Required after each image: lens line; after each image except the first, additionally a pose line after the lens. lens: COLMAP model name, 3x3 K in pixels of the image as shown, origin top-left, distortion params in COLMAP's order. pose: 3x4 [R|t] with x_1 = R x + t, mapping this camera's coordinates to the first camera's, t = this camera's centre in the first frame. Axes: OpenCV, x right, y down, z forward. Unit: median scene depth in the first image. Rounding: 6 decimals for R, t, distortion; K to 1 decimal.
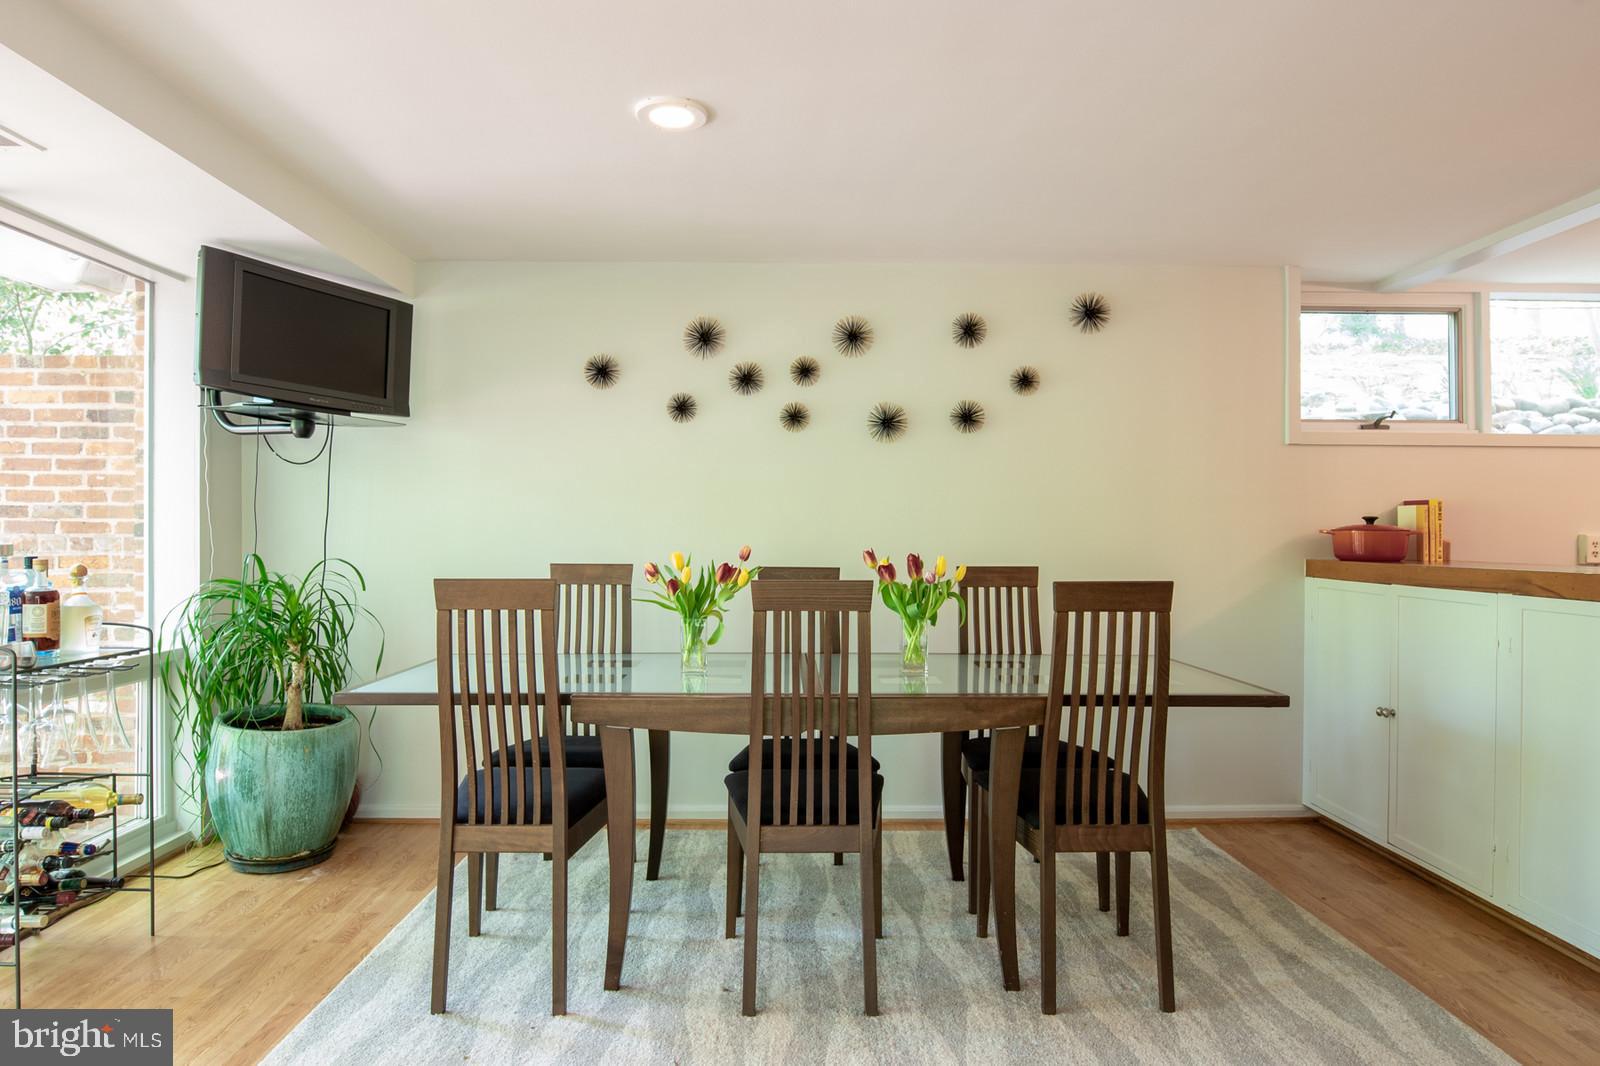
lens RADIAL K [[977.0, 0, 768.3], [0, 977.0, 526.2], [0, 0, 1]] dist [-0.004079, -0.005780]
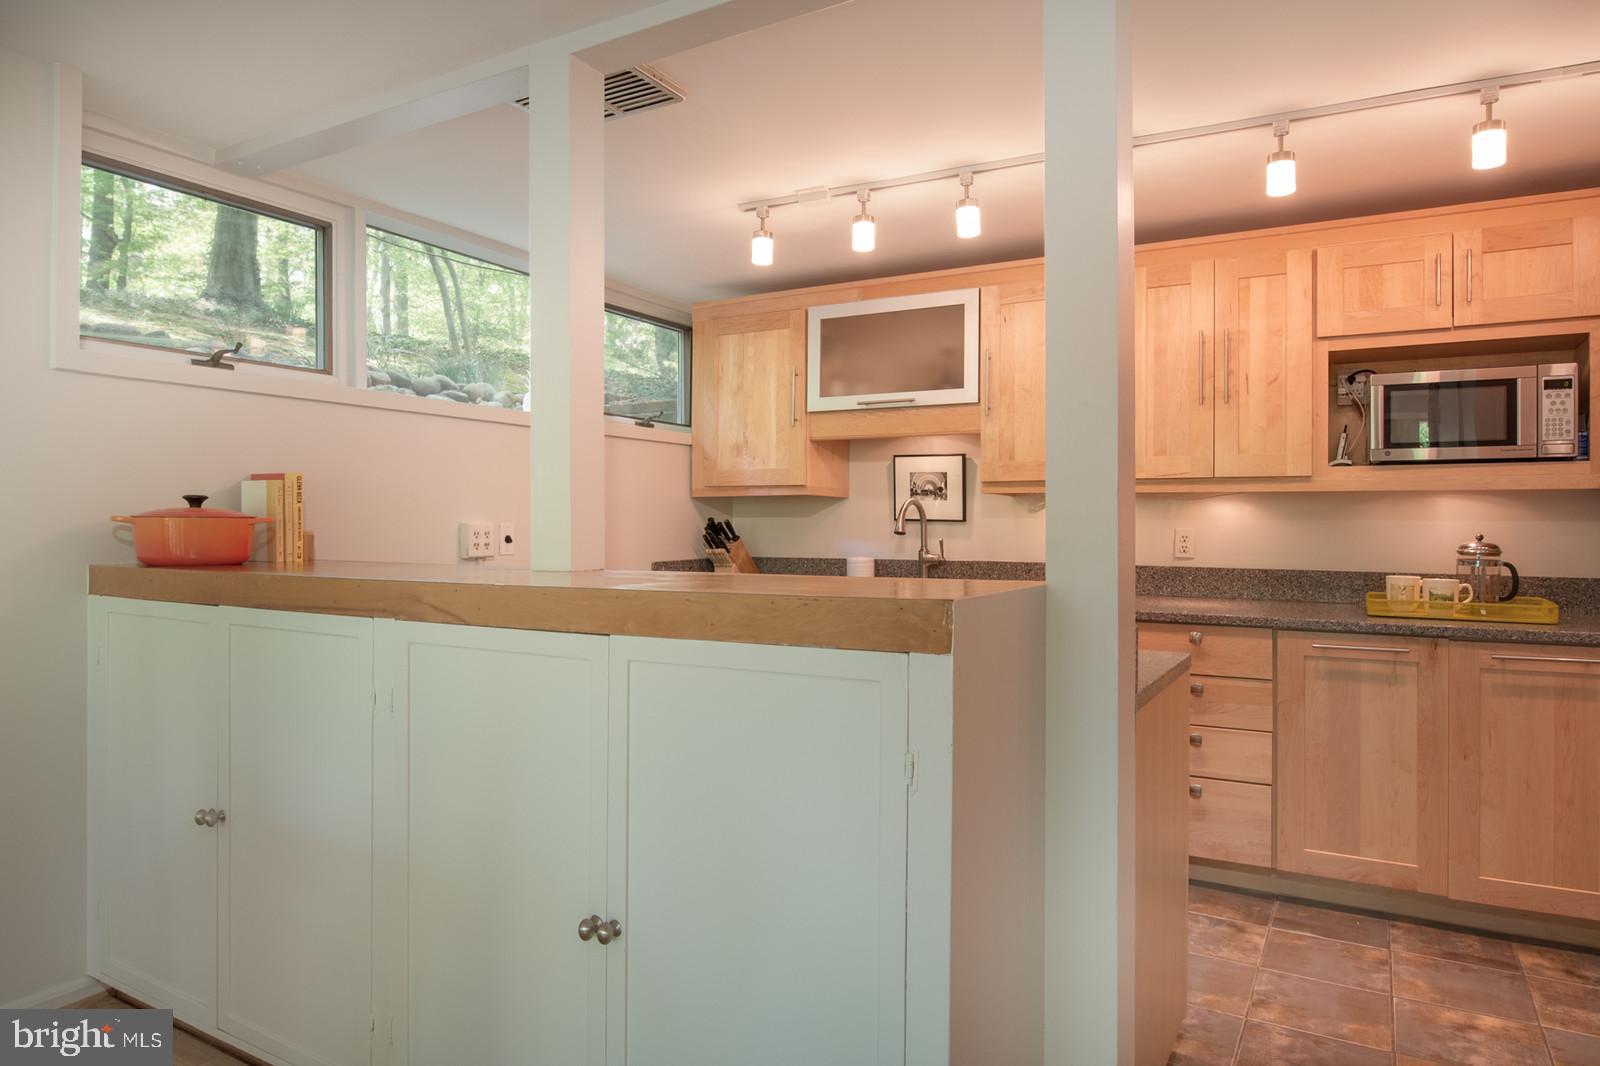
lens RADIAL K [[977.0, 0, 805.2], [0, 977.0, 522.2], [0, 0, 1]] dist [-0.004079, -0.005780]
pose [[0.488251, -0.001892, 0.872701, 0.254364], [-0.003251, 0.999987, 0.003986, 0.003675], [-0.872697, -0.004783, 0.488238, 0.339717]]
